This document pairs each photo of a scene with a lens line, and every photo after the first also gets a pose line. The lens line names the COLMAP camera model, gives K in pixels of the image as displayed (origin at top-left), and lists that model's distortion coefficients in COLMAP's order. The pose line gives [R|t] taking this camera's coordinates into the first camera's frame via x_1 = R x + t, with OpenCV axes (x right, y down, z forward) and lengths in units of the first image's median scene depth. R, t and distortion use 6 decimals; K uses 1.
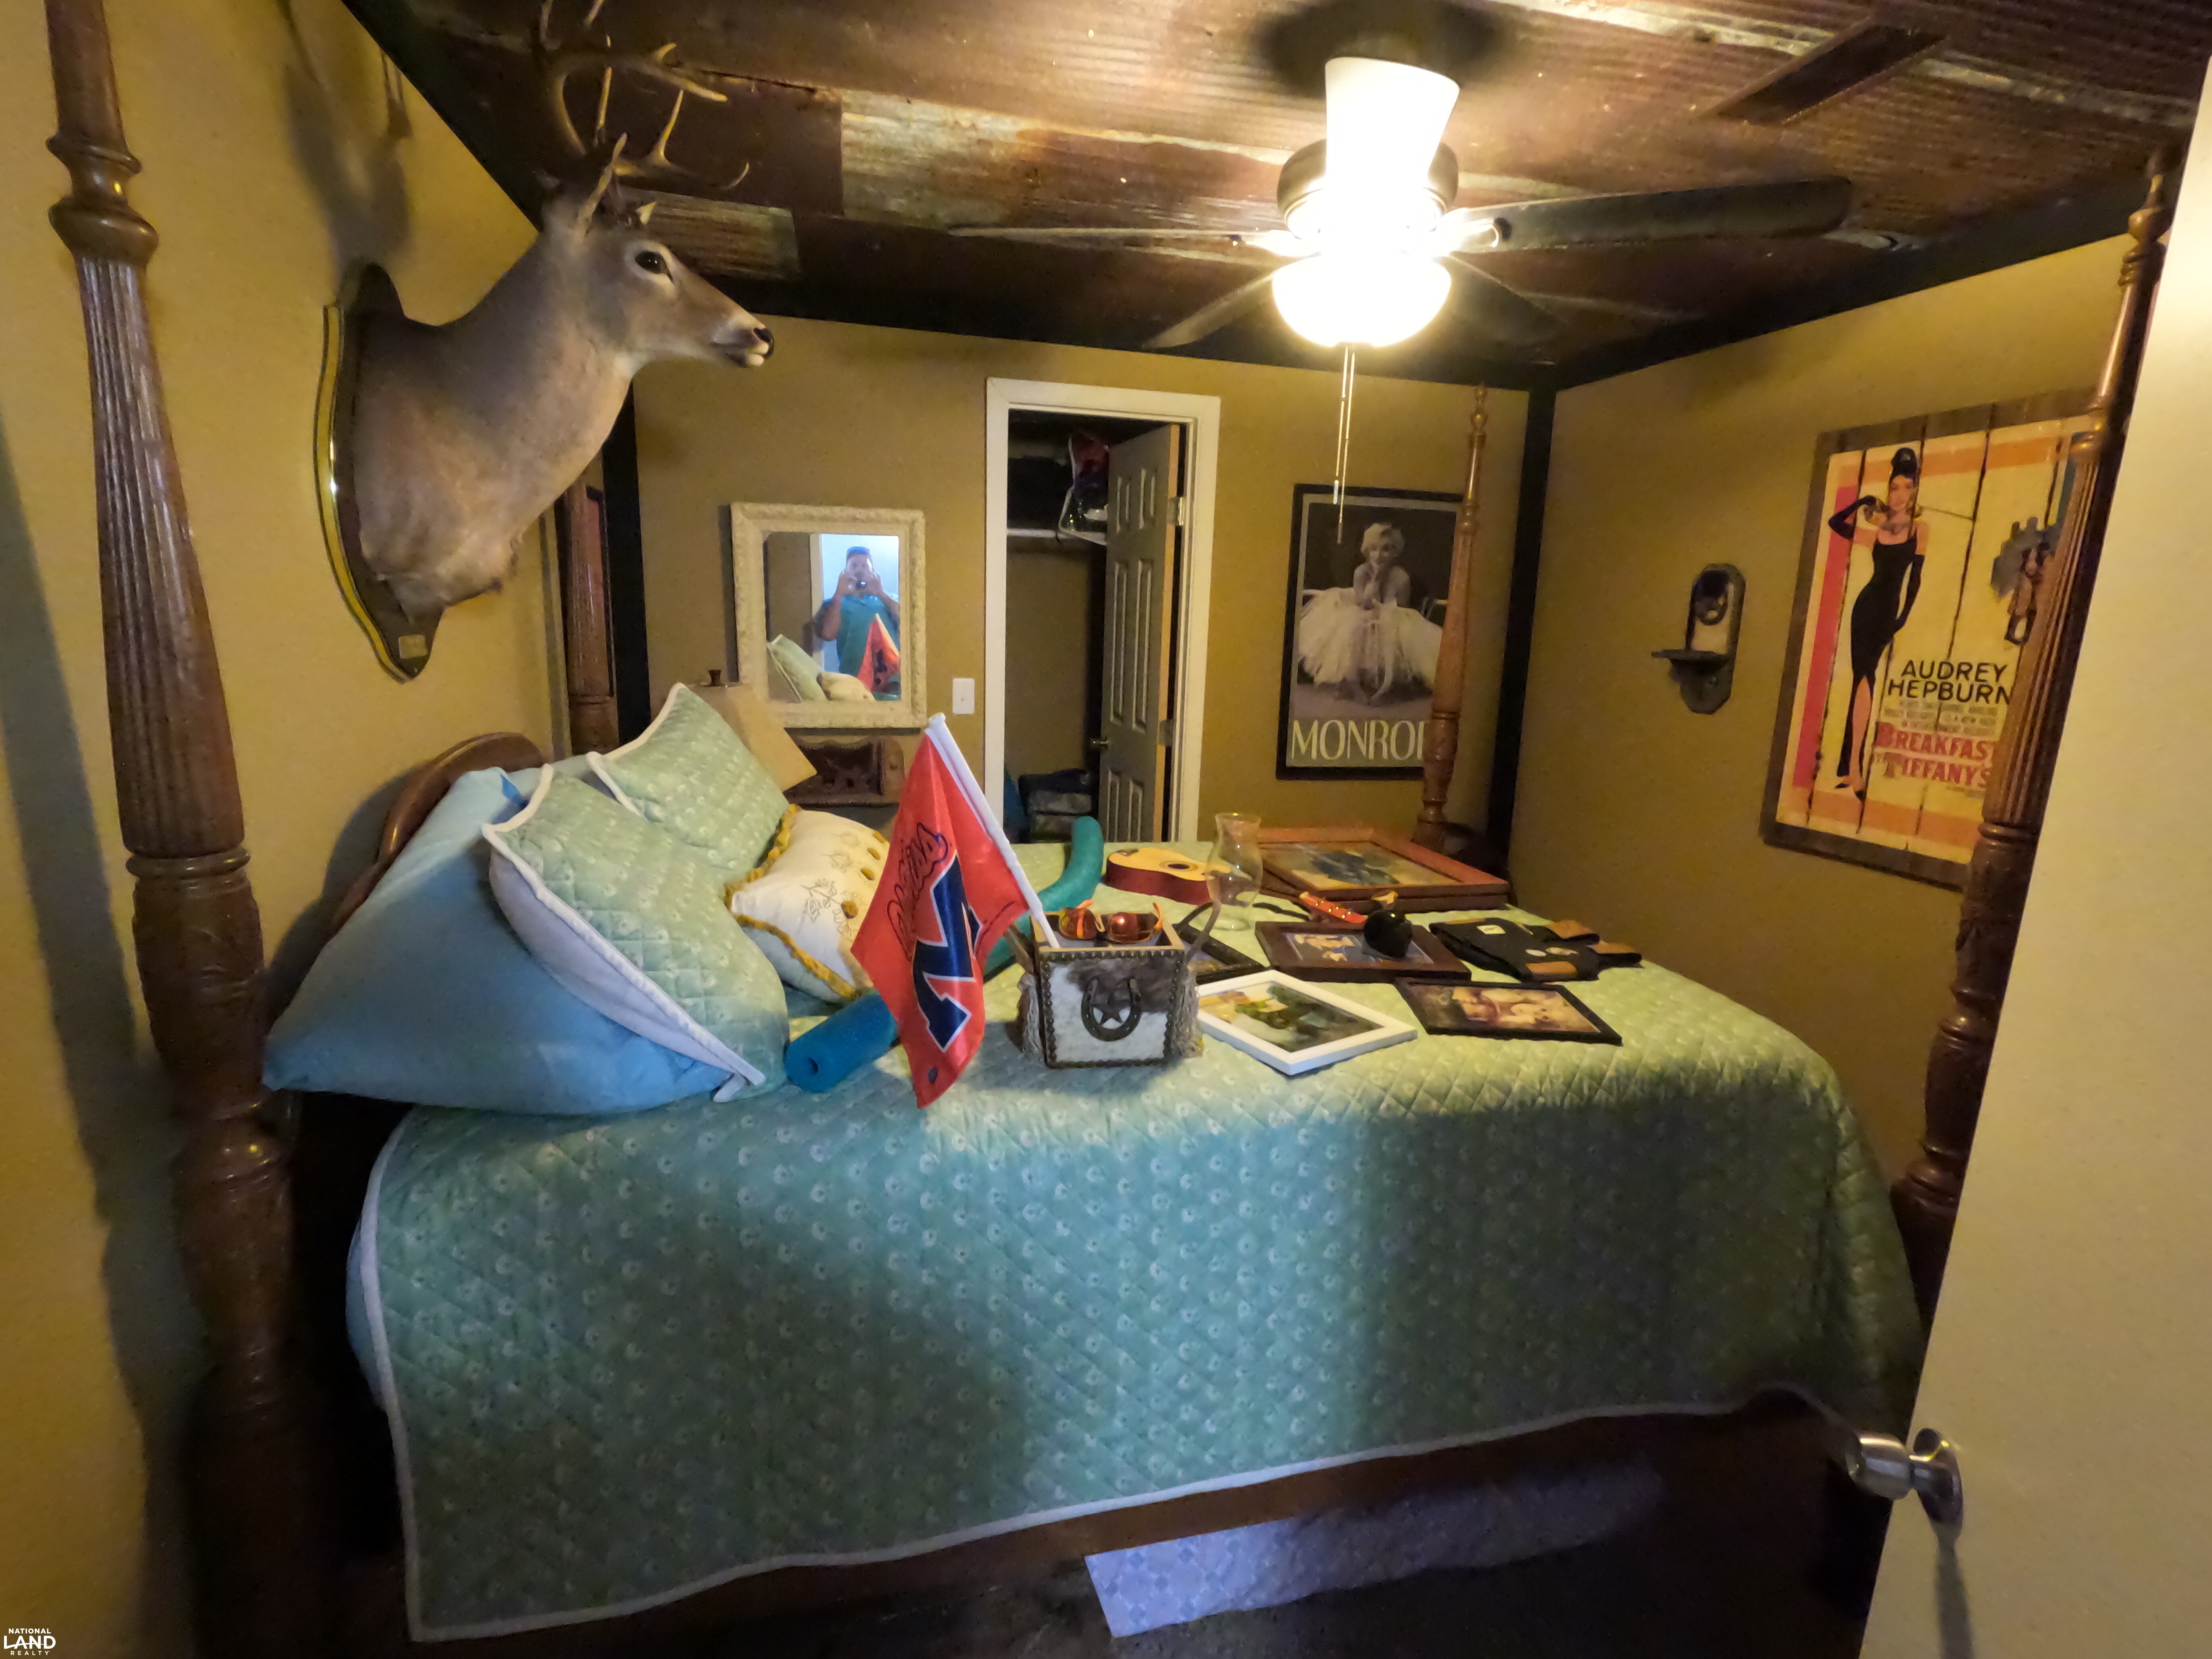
lens RADIAL K [[1055.9, 0, 1105.4], [0, 1055.9, 831.3], [0, 0, 1]] dist [-0.000166, -0.000034]
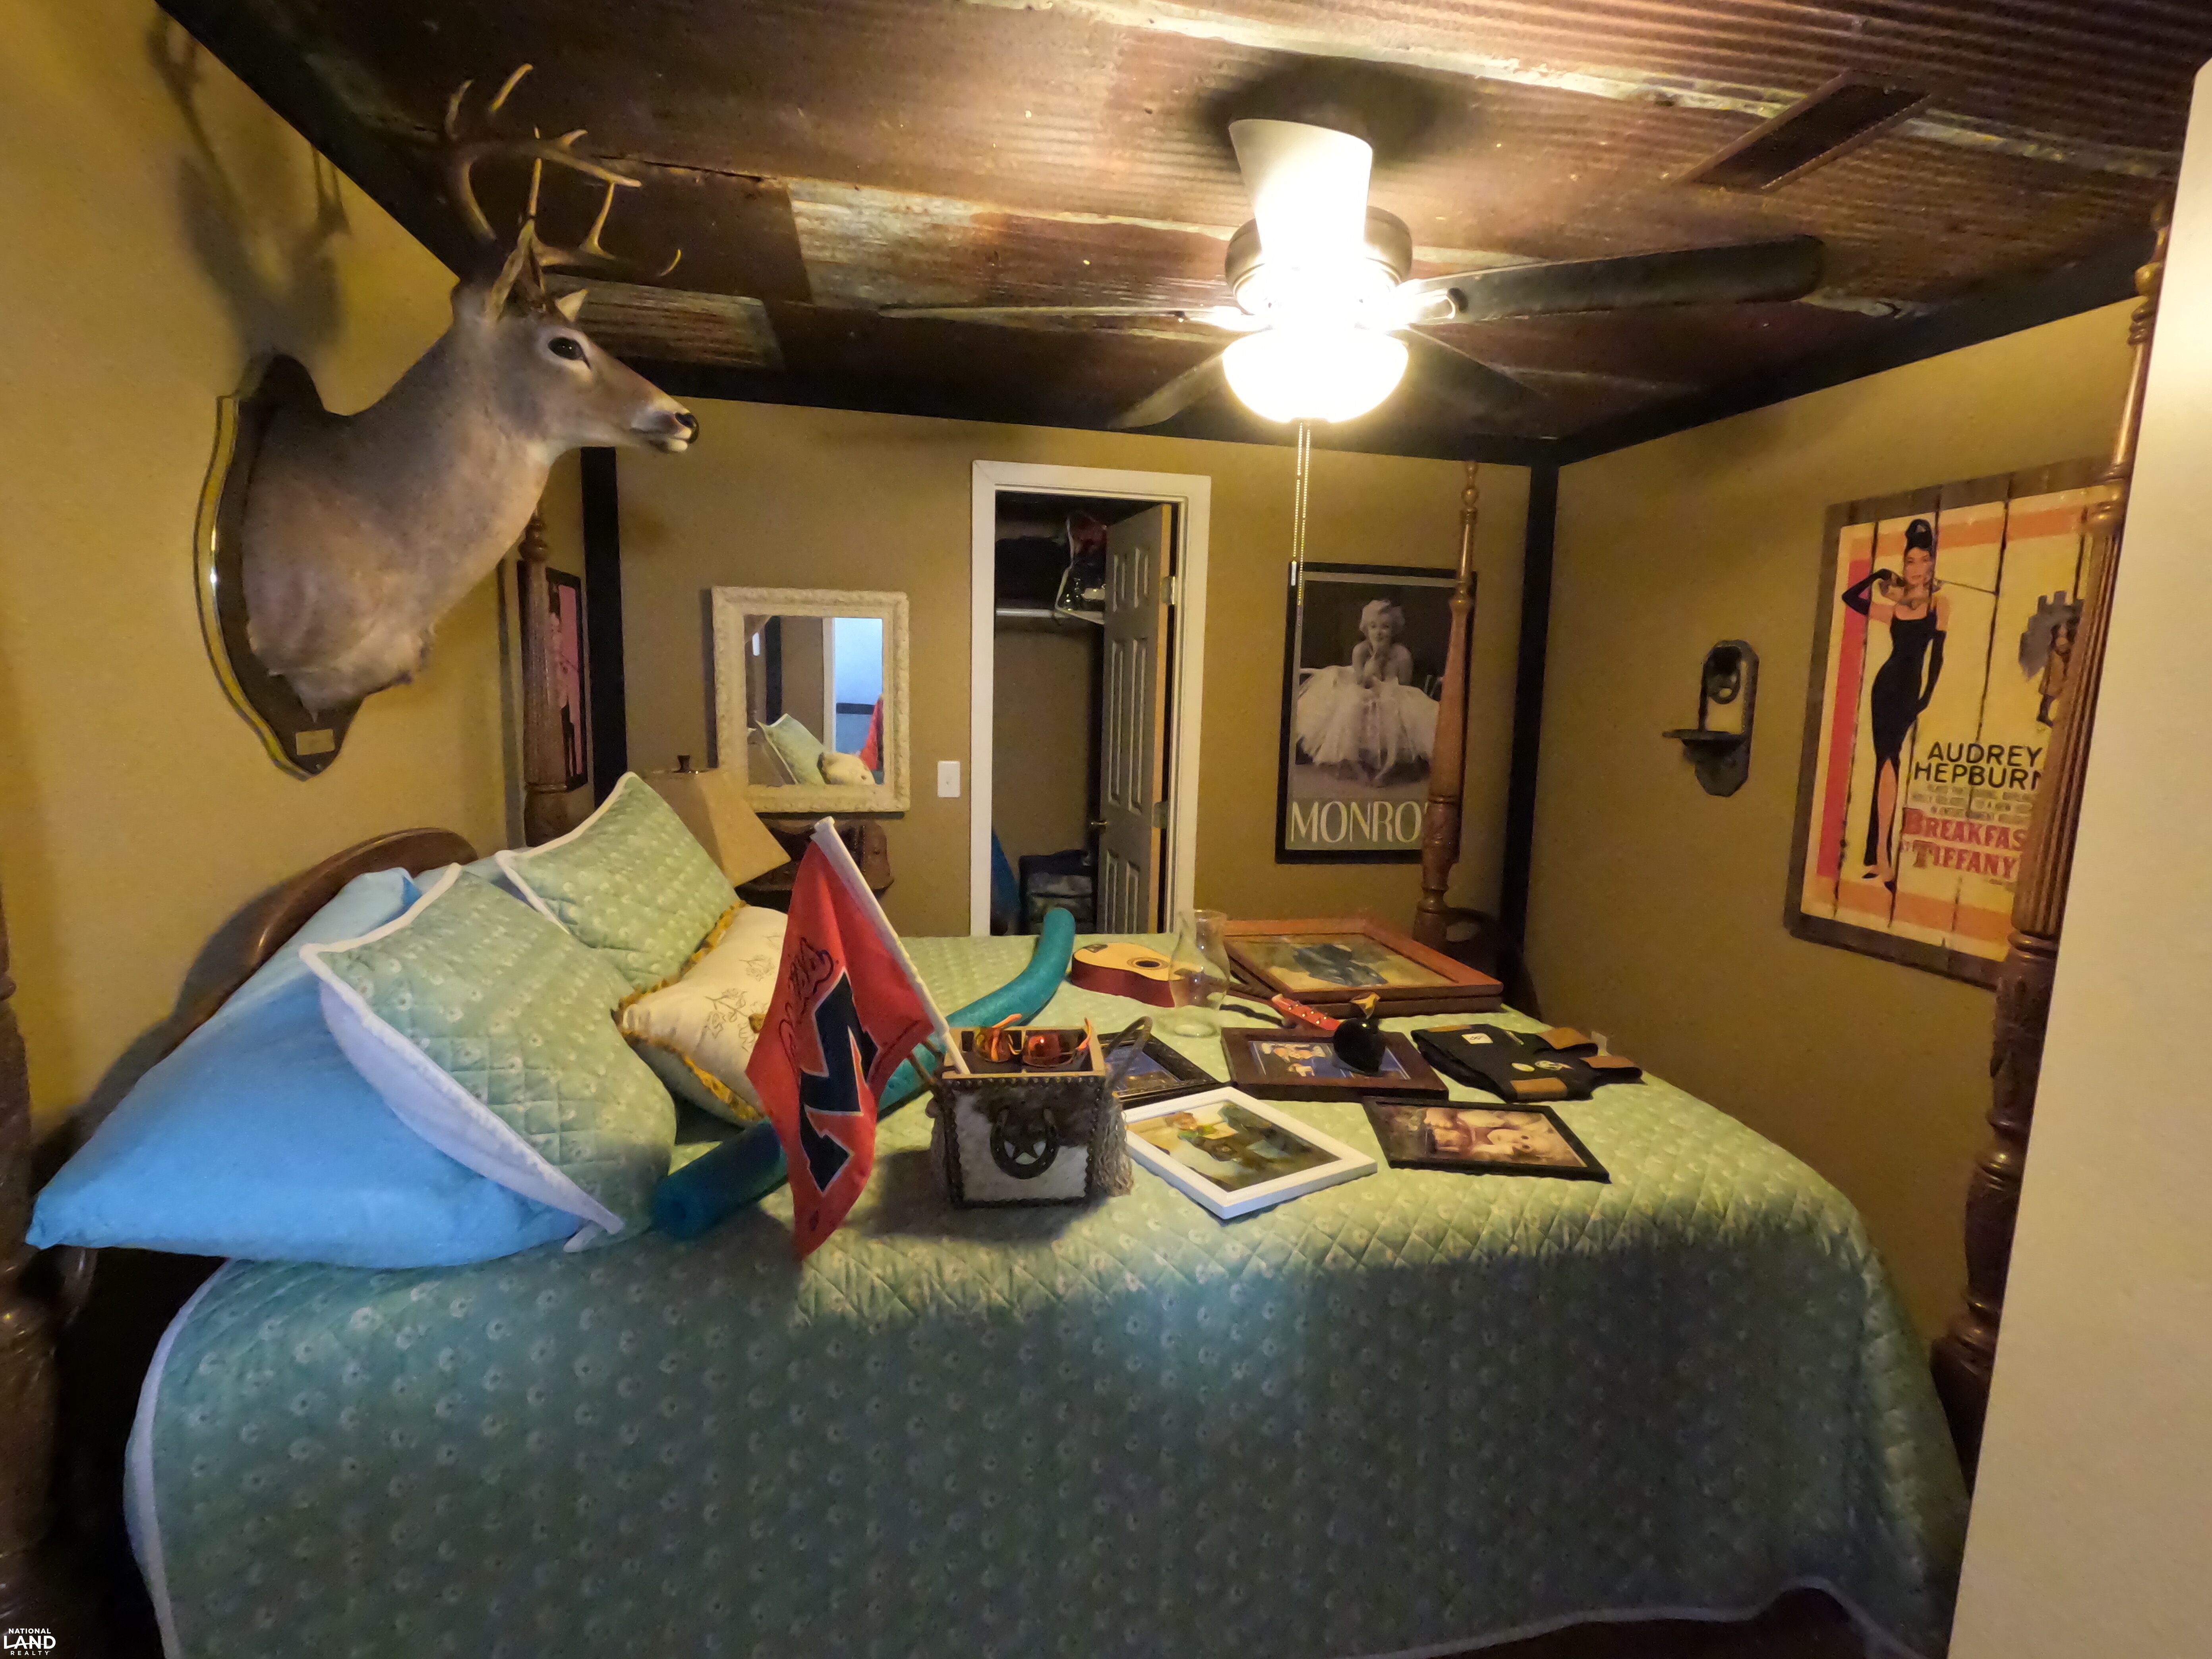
lens RADIAL K [[1055.3, 0, 1108.4], [0, 1055.3, 830.9], [0, 0, 1]] dist [-0.000201, 0.000351]
pose [[0.999438, -0.001598, -0.033478, 0.082461], [-0.000652, 0.997747, -0.067085, -0.027537], [0.033510, 0.067069, 0.997185, 0.067954]]
